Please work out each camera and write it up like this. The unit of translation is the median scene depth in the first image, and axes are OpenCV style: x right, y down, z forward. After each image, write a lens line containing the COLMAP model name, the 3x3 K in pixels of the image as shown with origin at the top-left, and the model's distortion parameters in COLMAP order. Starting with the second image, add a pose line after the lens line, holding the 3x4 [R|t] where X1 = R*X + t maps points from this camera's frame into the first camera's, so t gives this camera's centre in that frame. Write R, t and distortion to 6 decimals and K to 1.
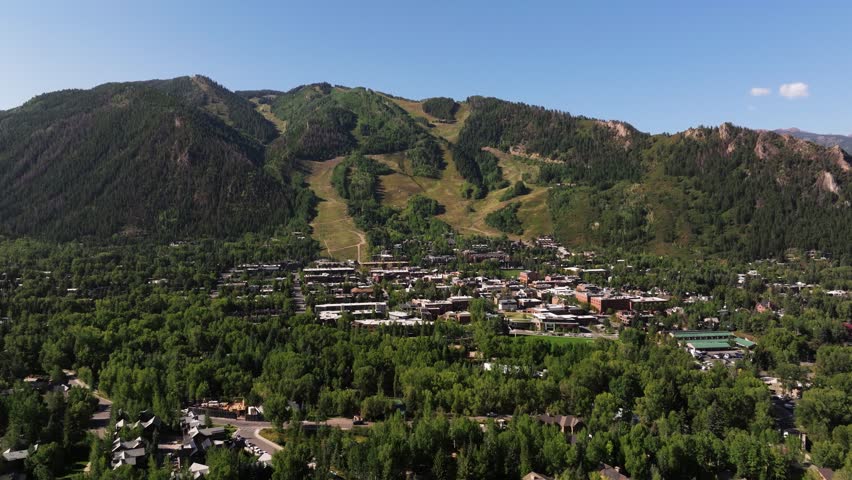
lens RADIAL K [[637.7, 0, 423.6], [0, 637.7, 241.4], [0, 0, 1]] dist [0.001093, 0.013952]
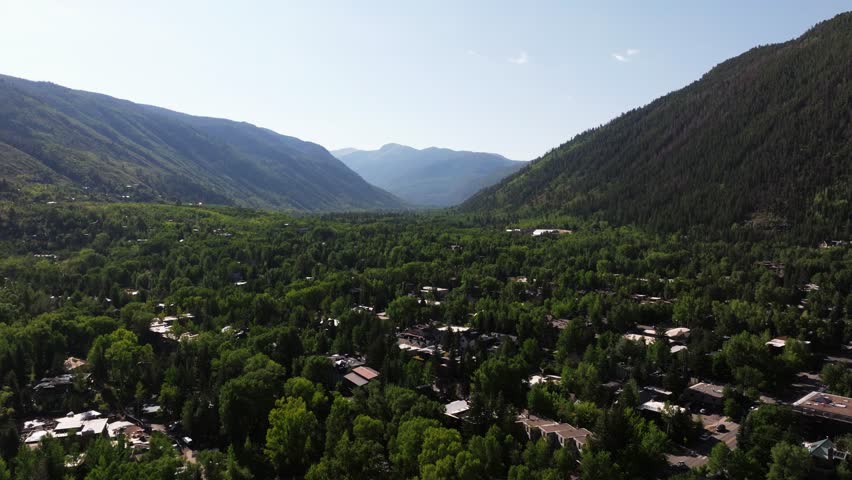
lens RADIAL K [[637.7, 0, 429.1], [0, 637.7, 239.7], [0, 0, 1]] dist [0.001093, 0.013952]
pose [[0.507128, 0.050955, -0.860363, -0.086526], [-0.046733, 0.998408, 0.031584, -0.001533], [0.860603, 0.024190, 0.508702, 0.398704]]
